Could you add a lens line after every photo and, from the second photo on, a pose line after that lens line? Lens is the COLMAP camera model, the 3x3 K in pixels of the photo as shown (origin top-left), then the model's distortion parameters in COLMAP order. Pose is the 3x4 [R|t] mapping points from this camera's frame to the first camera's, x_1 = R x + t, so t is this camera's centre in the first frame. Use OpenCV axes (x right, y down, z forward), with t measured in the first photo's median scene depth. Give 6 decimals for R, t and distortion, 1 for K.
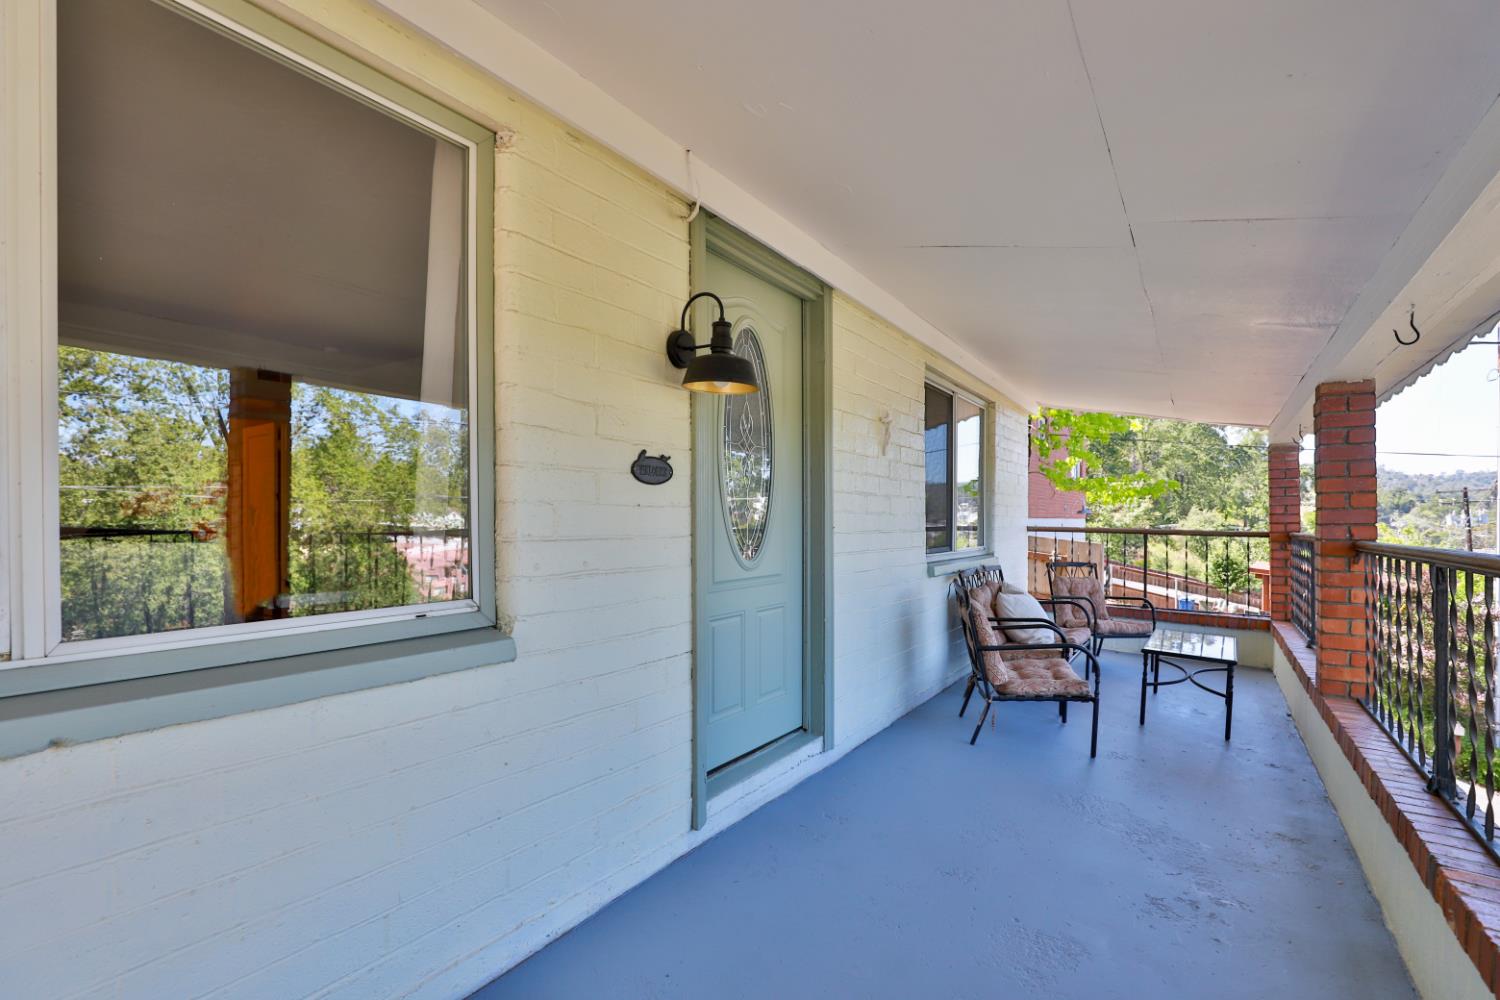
lens RADIAL K [[690.4, 0, 742.0], [0, 690.4, 526.9], [0, 0, 1]] dist [-0.021772, 0.002703]
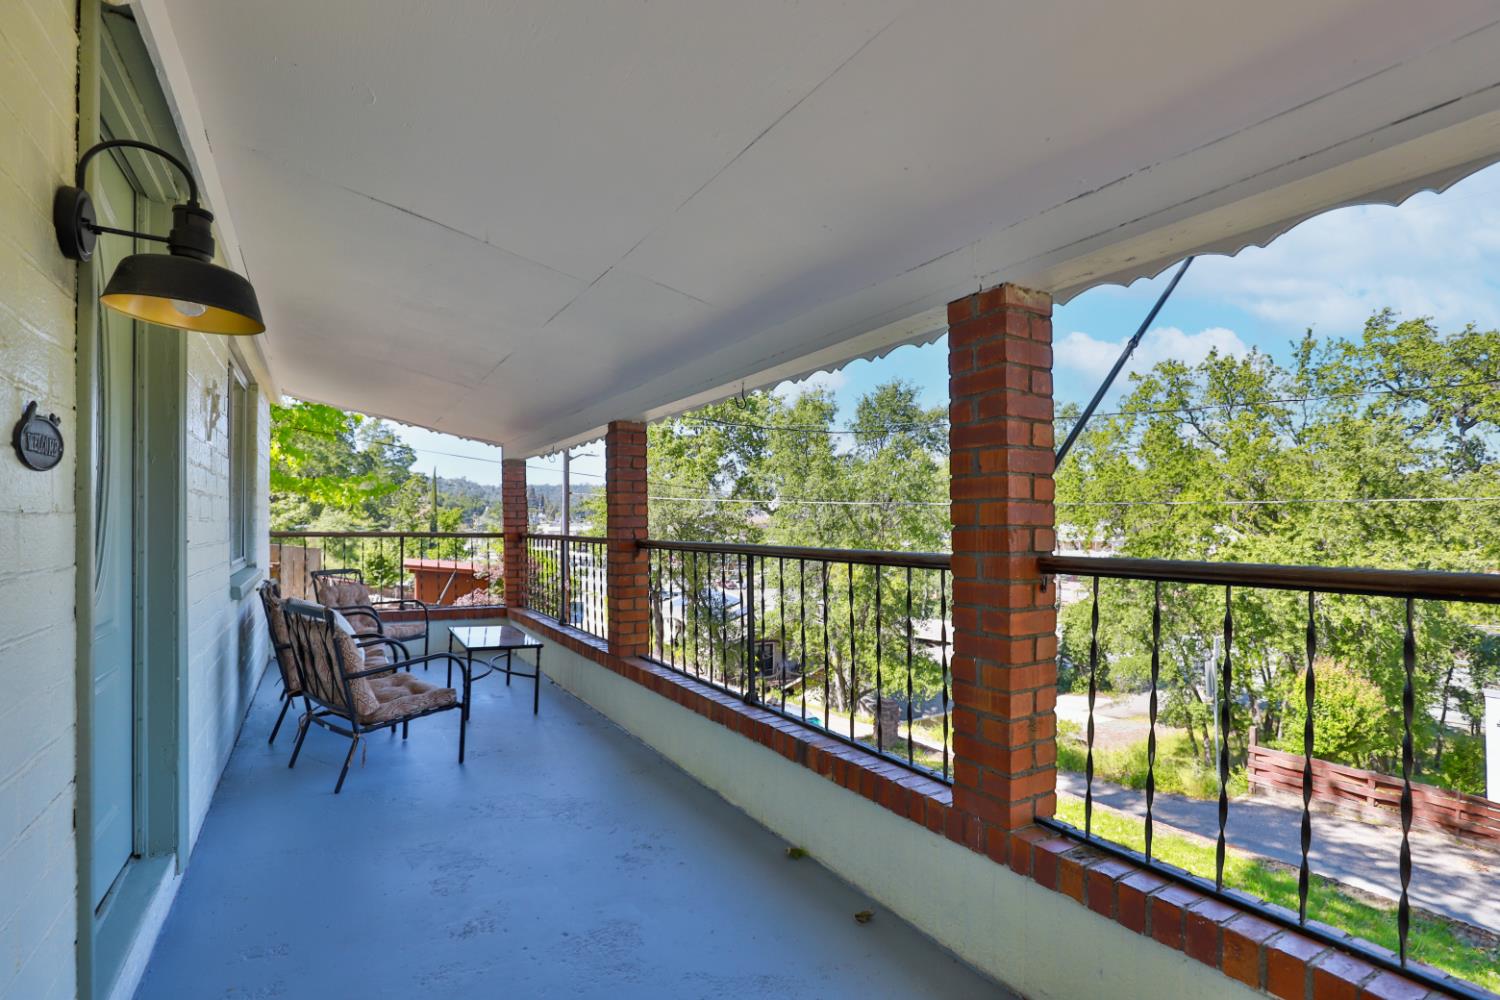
lens RADIAL K [[690.4, 0, 742.2], [0, 690.4, 512.4], [0, 0, 1]] dist [-0.021772, 0.002703]
pose [[0.424087, 0.008088, 0.905585, -0.216672], [0.012320, 0.999816, -0.014699, -0.009680], [-0.905538, 0.017390, 0.423909, 0.187604]]
